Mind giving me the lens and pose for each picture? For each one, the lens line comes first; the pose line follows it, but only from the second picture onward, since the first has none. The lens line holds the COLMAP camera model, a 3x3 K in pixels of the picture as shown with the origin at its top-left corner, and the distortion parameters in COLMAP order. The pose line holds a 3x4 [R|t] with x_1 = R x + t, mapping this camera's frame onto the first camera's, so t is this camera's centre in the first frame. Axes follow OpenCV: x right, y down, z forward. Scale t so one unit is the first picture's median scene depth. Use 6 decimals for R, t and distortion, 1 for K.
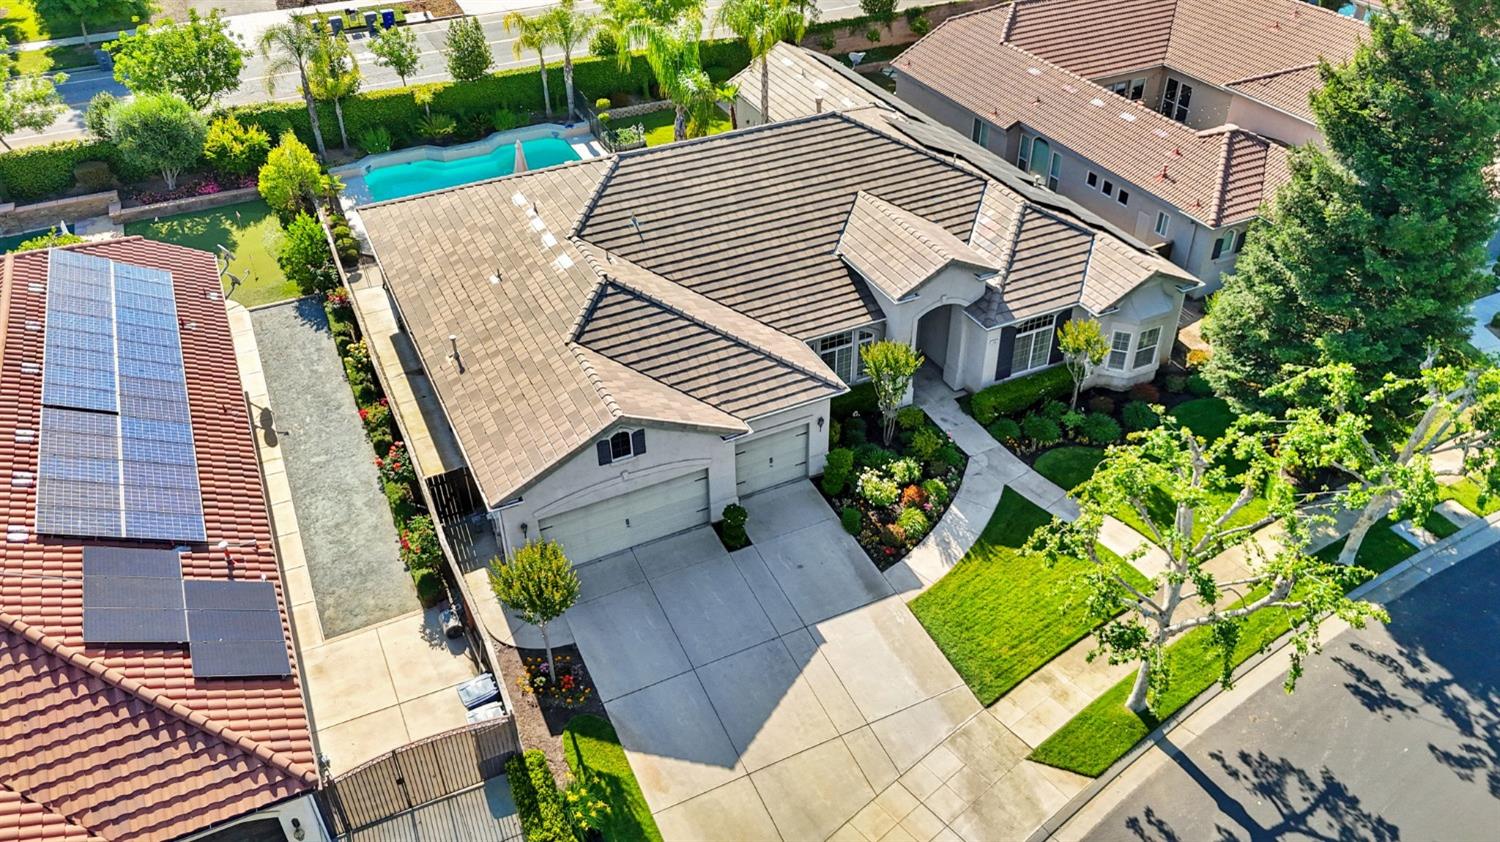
lens RADIAL K [[1121.0, 0, 750.0], [0, 1121.0, 421.0], [0, 0, 1]] dist [0.065456, -0.056405]
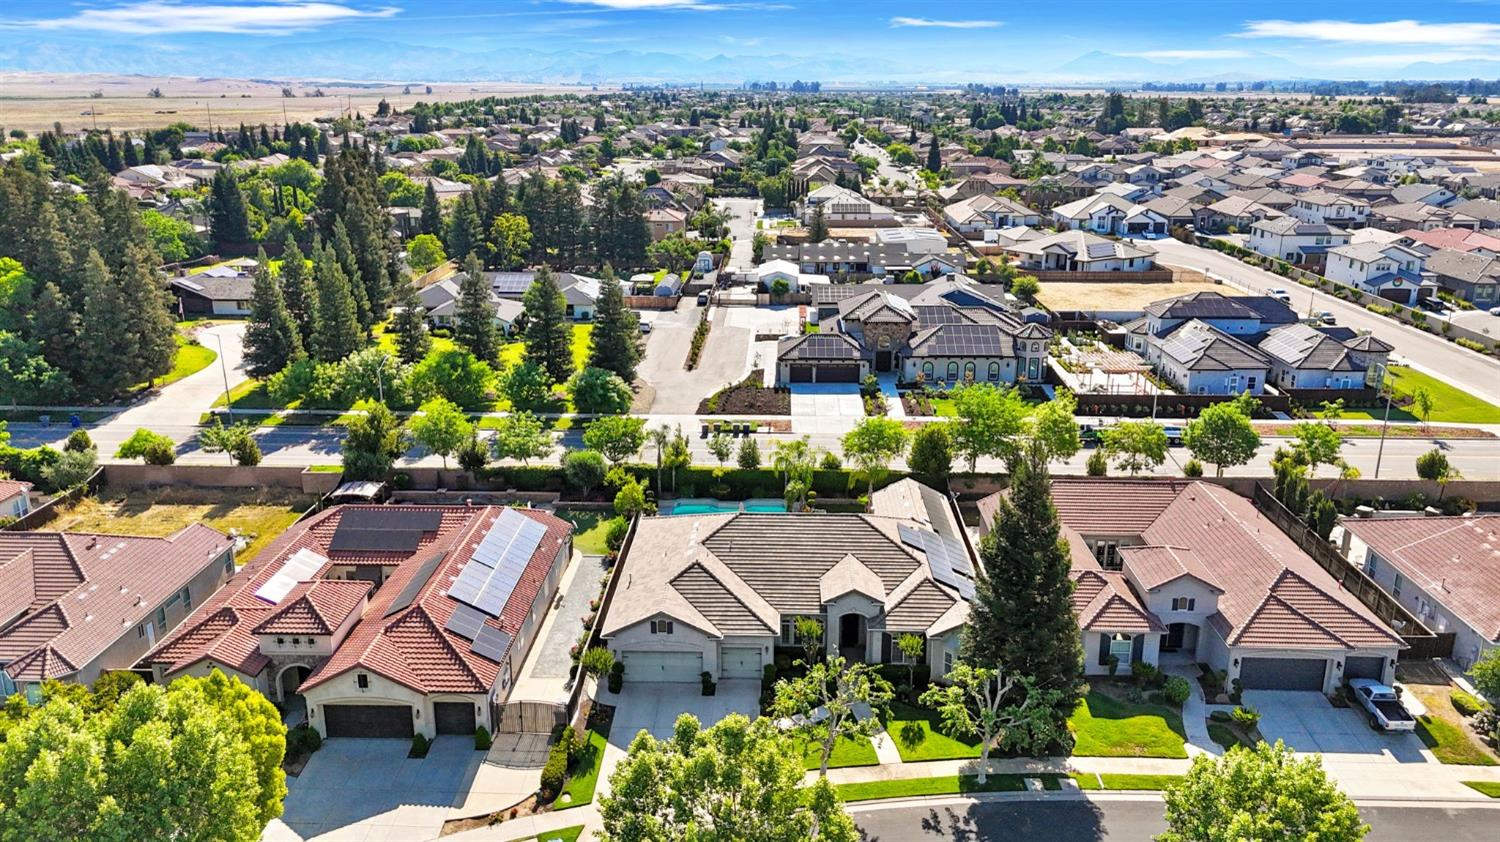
lens RADIAL K [[1132.0, 0, 750.0], [0, 1132.0, 421.0], [0, 0, 1]] dist [0.081417, -0.094361]
pose [[0.887586, 0.146737, -0.436645, 0.892942], [-0.283762, 0.920871, -0.267351, 0.183304], [0.362863, 0.361200, 0.858990, -0.965002]]
